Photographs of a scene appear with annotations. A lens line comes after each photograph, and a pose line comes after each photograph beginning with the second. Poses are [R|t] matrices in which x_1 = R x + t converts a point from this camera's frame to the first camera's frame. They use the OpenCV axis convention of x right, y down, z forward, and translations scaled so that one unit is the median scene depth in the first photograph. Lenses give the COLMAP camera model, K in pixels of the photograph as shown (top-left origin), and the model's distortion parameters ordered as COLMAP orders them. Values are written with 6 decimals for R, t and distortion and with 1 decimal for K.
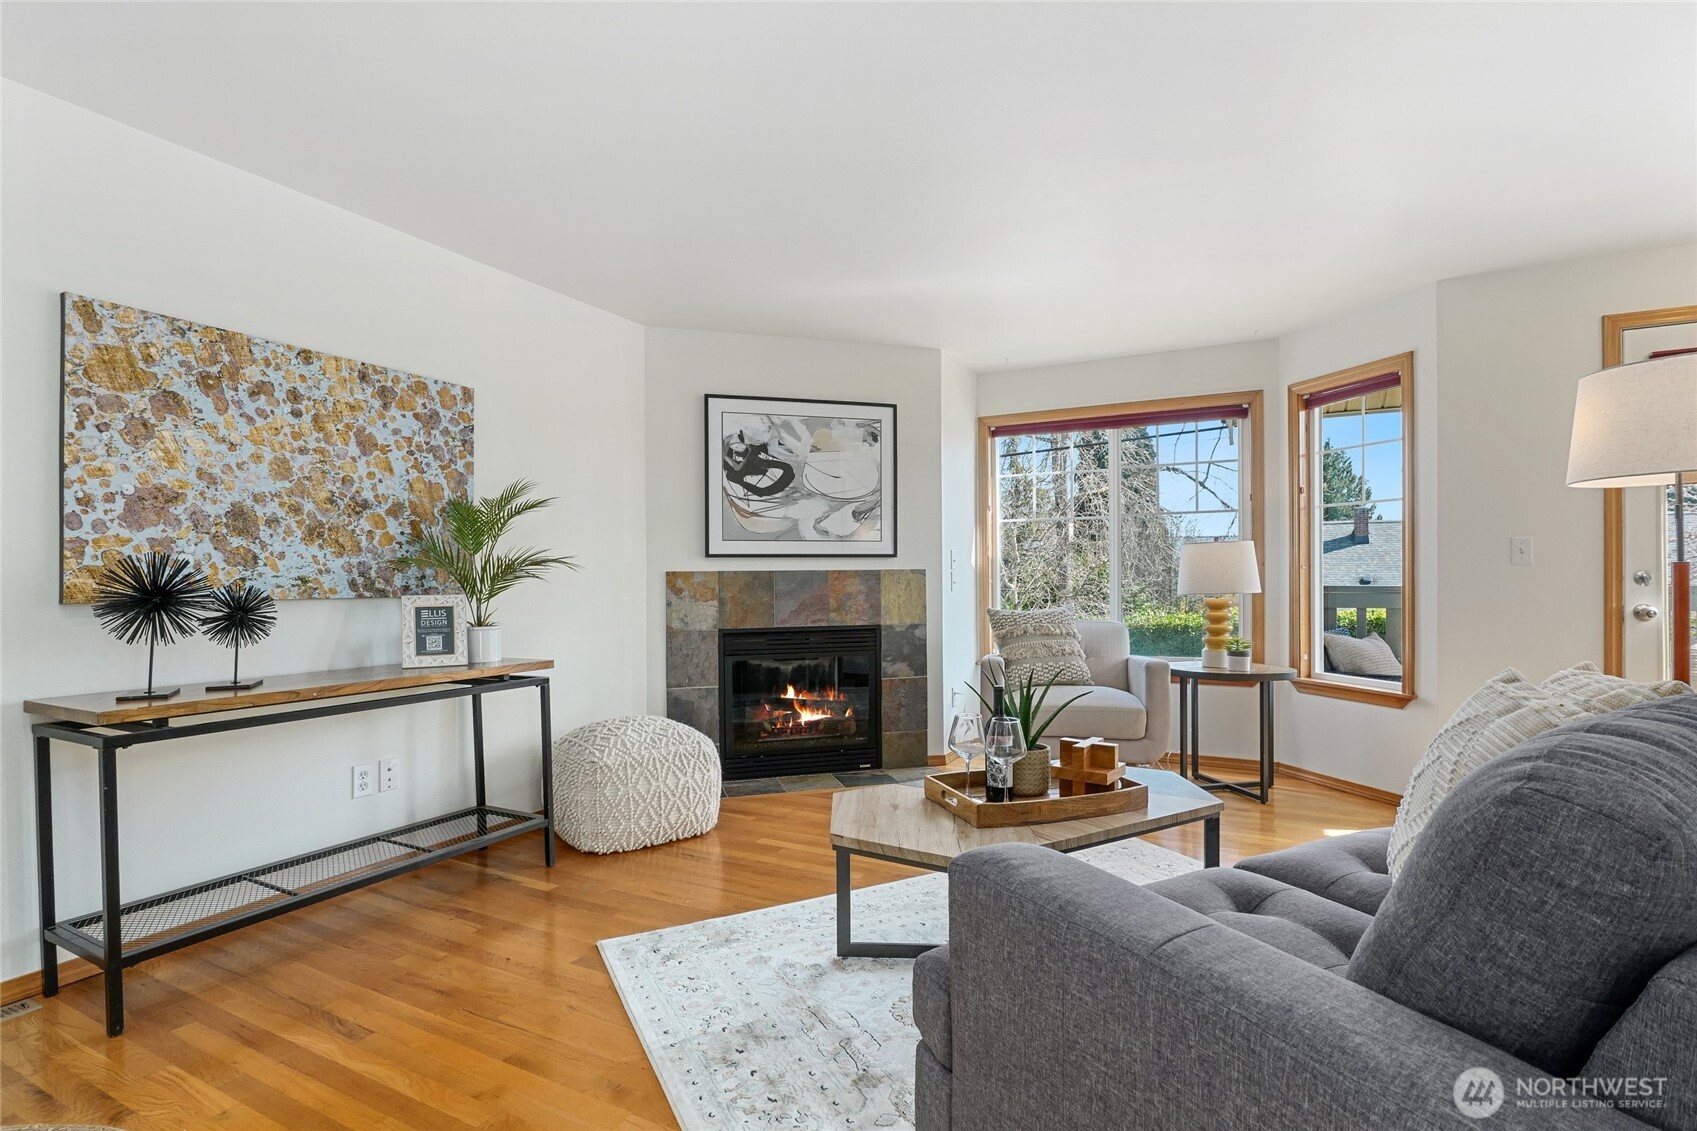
lens RADIAL K [[817.0, 0, 854.0], [0, 817.0, 575.2], [0, 0, 1]] dist [-0.006342, 0.000739]
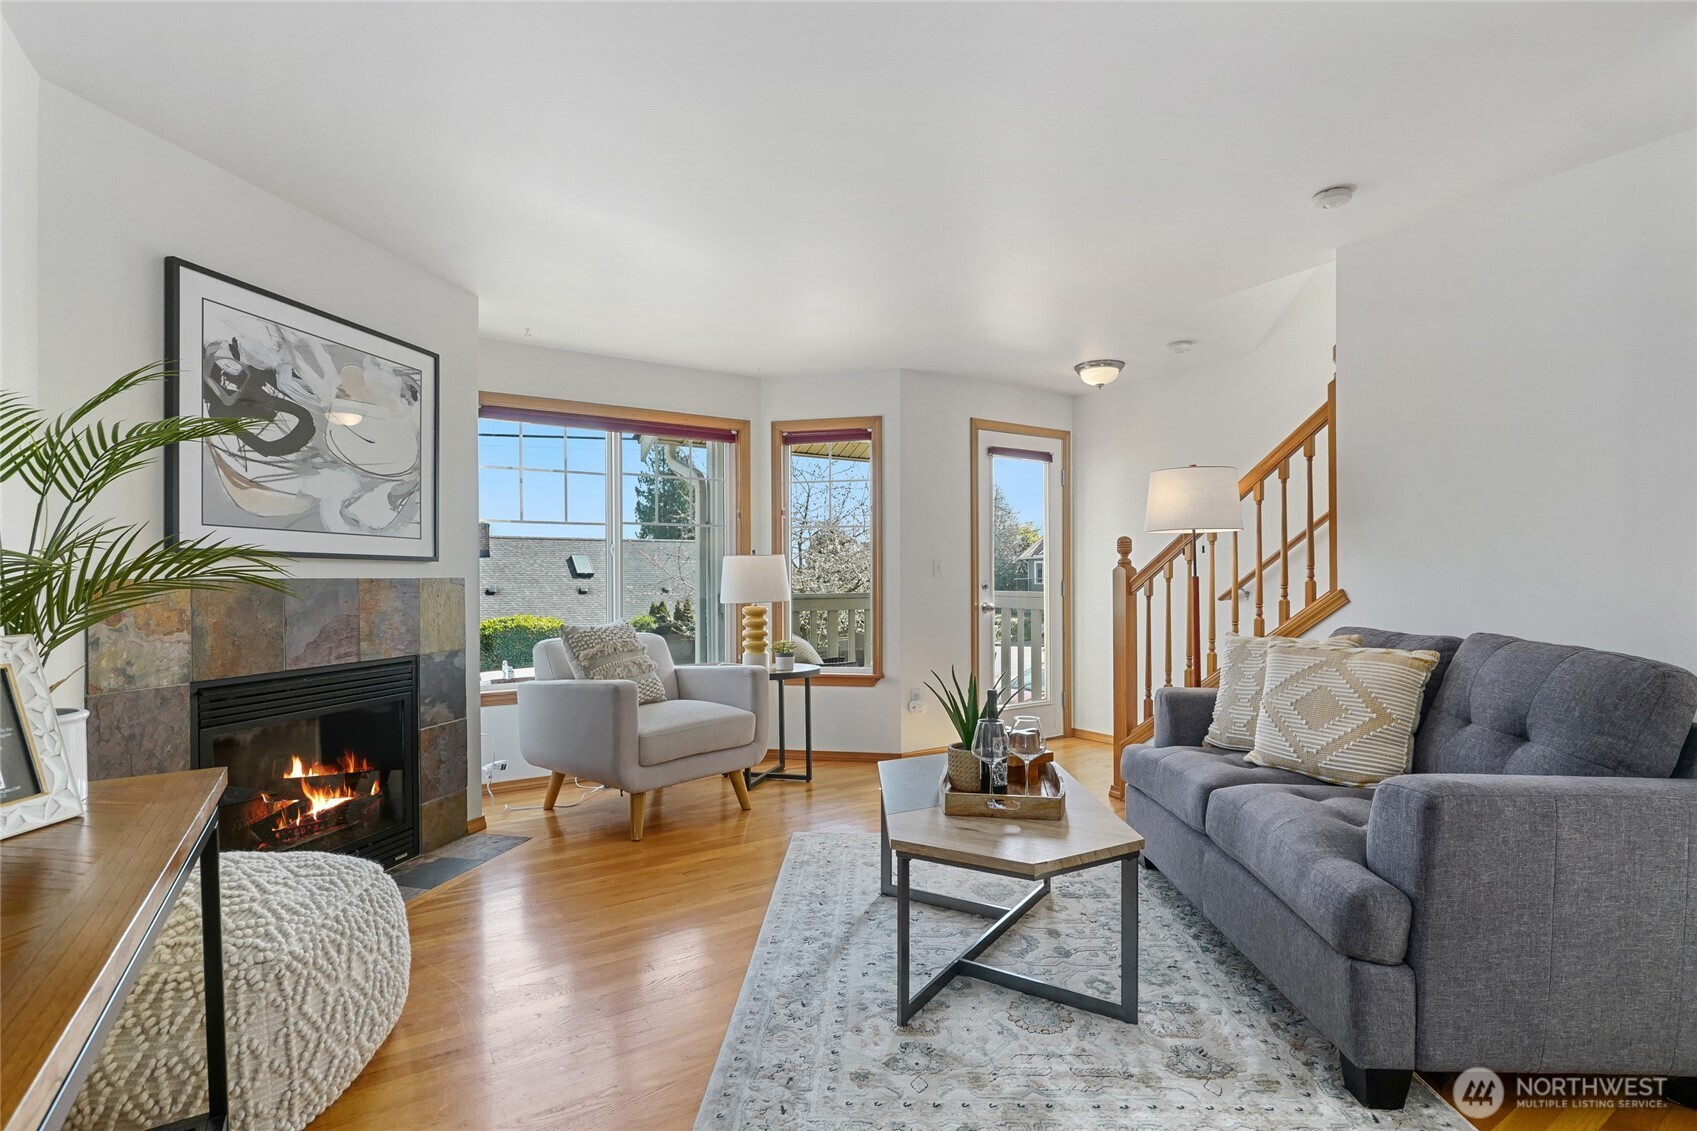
lens RADIAL K [[817.0, 0, 856.5], [0, 817.0, 580.2], [0, 0, 1]] dist [-0.006342, 0.000739]
pose [[0.496209, 0.004319, 0.868192, -0.424522], [0.002698, 0.999975, -0.006517, 0.000837], [-0.868199, 0.005576, 0.496185, 0.326089]]
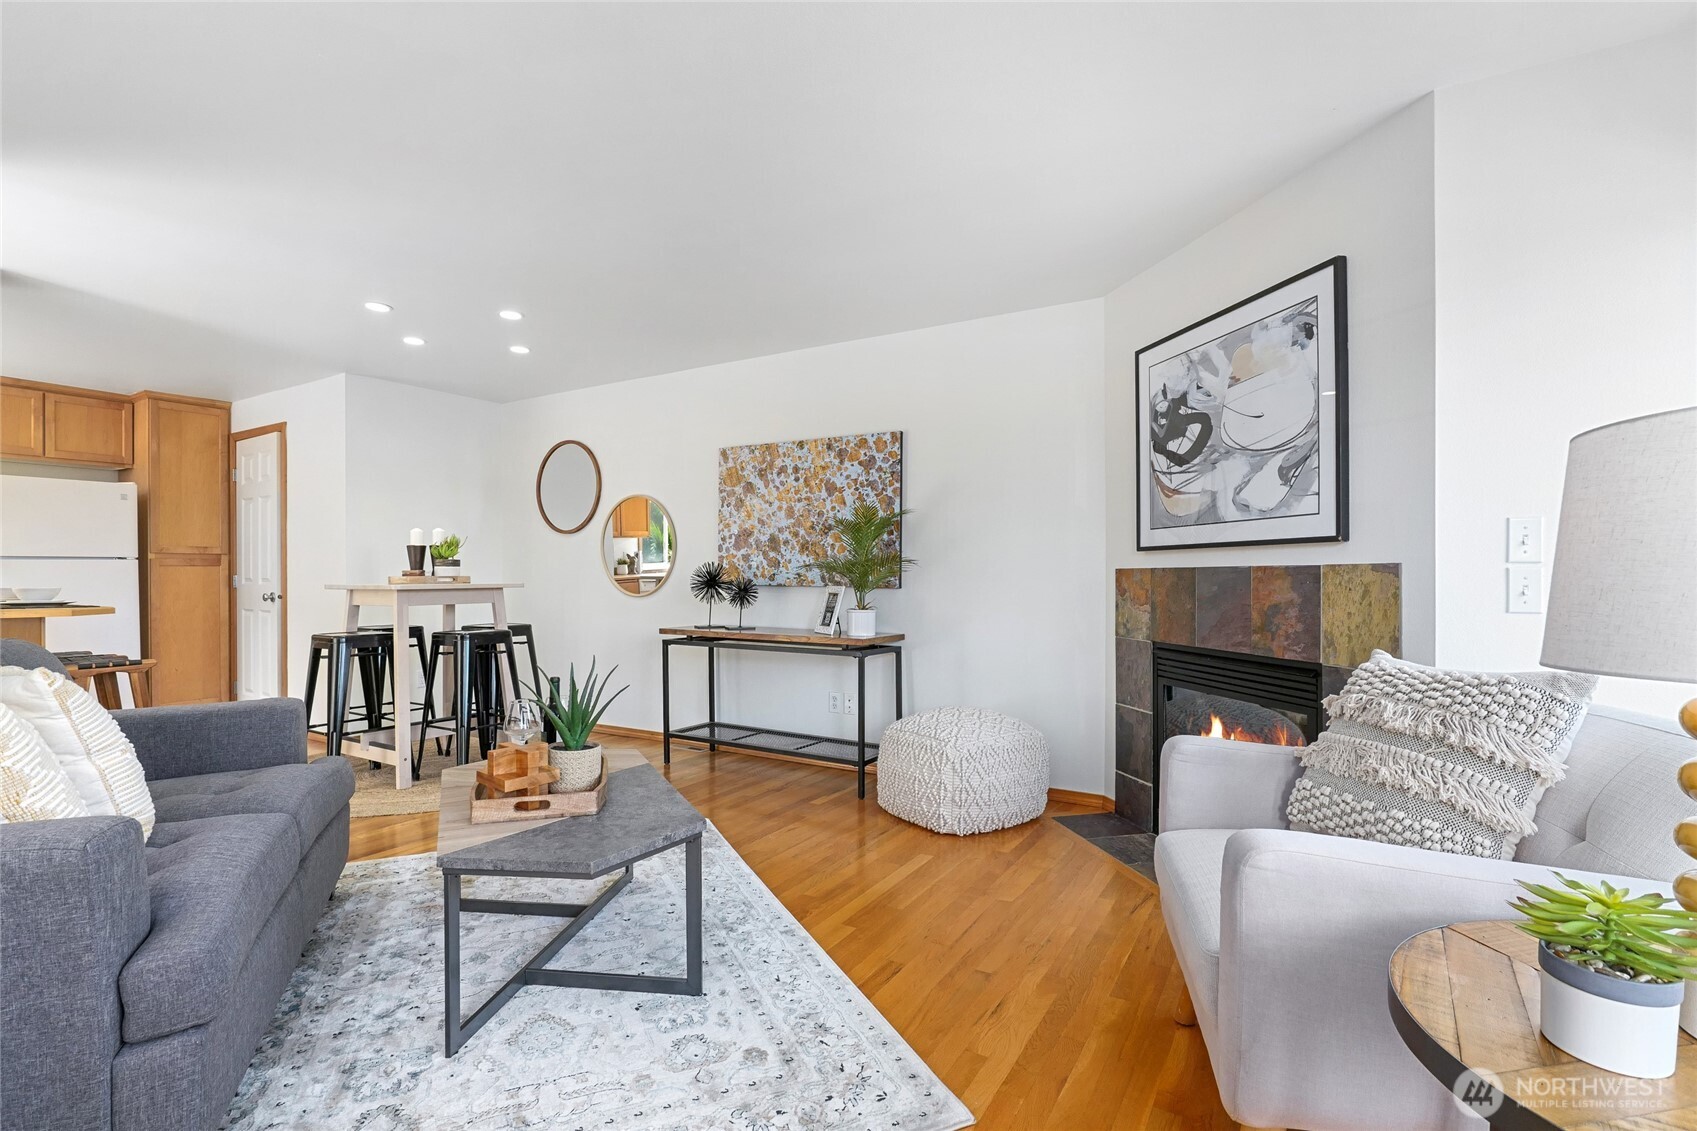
lens RADIAL K [[792.6, 0, 856.0], [0, 792.6, 574.6], [0, 0, 1]] dist [-0.024340, 0.005542]
pose [[-0.057673, 0.008242, -0.998302, 0.619962], [0.001432, 0.999966, 0.008173, -0.005217], [0.998335, -0.000958, -0.057683, 0.757742]]
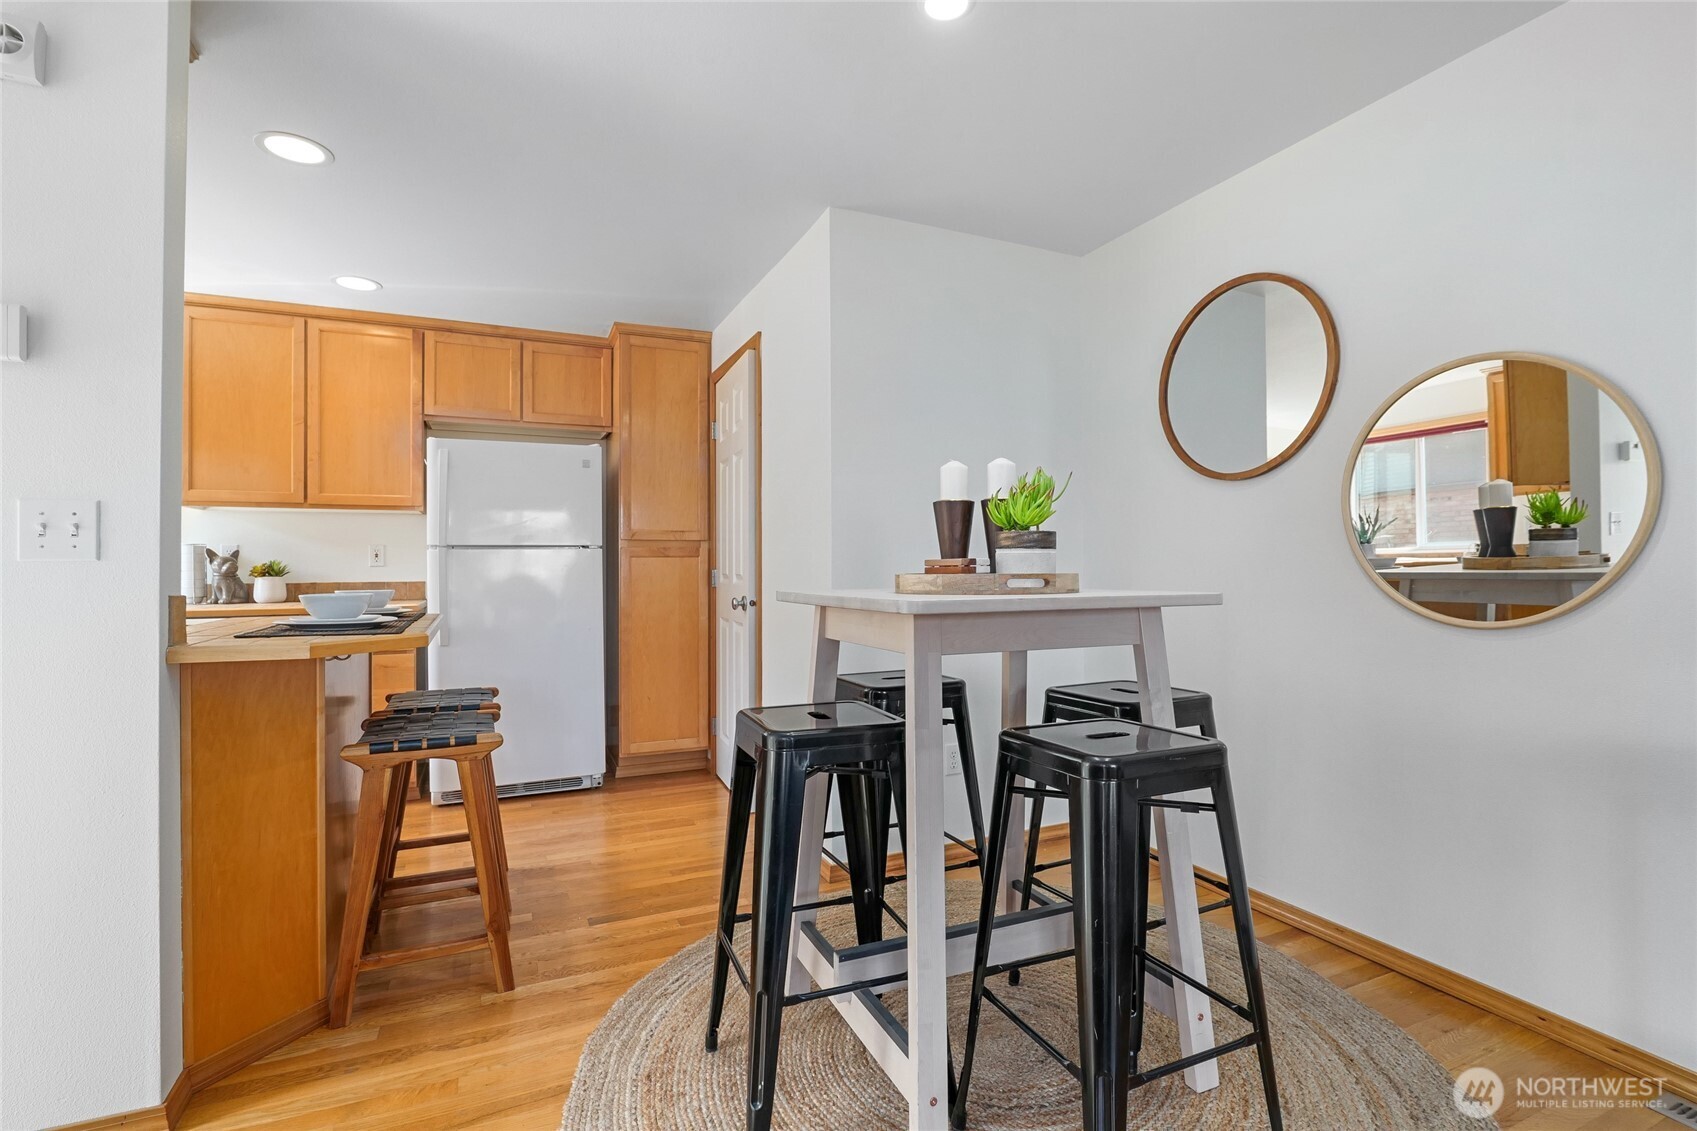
lens RADIAL K [[792.6, 0, 846.6], [0, 792.6, 564.5], [0, 0, 1]] dist [-0.024340, 0.005542]
pose [[-0.621972, 0.006751, -0.783010, 0.003563], [0.008264, 0.999964, 0.002057, -0.002030], [0.782996, -0.005191, -0.622005, 0.349226]]
